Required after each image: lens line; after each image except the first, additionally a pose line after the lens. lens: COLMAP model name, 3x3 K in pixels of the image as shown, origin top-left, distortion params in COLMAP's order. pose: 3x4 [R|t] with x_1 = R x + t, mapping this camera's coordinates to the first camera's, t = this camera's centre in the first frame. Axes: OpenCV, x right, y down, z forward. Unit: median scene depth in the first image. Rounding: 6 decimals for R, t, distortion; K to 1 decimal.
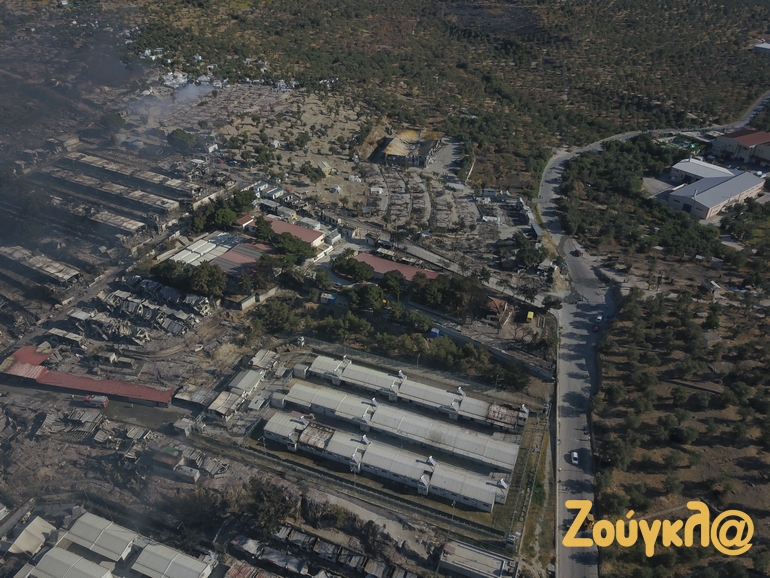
lens RADIAL K [[577.2, 0, 386.0], [0, 577.2, 290.1], [0, 0, 1]] dist [0.014369, -0.023568]
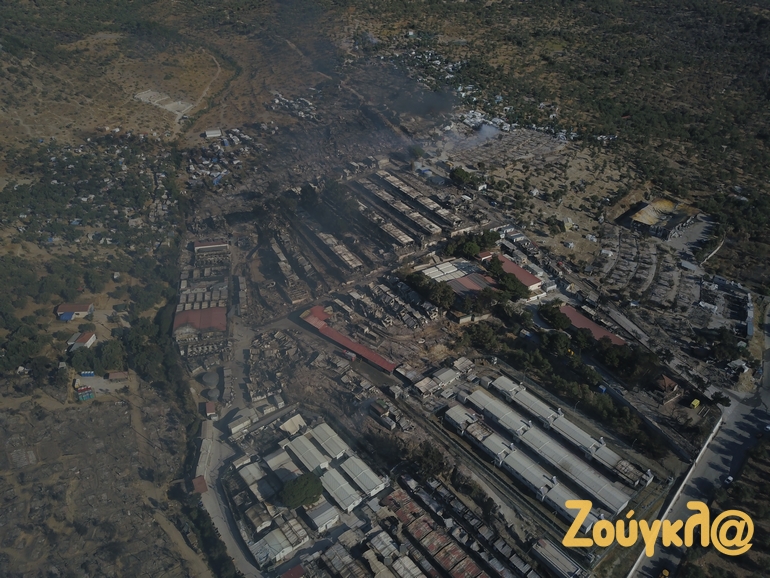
lens RADIAL K [[577.2, 0, 384.1], [0, 577.2, 287.6], [0, 0, 1]] dist [0.014369, -0.023568]
pose [[0.870694, 0.261653, -0.416449, 0.122733], [-0.268279, 0.962348, 0.043734, -0.053659], [0.412212, 0.073645, 0.908107, -0.264035]]
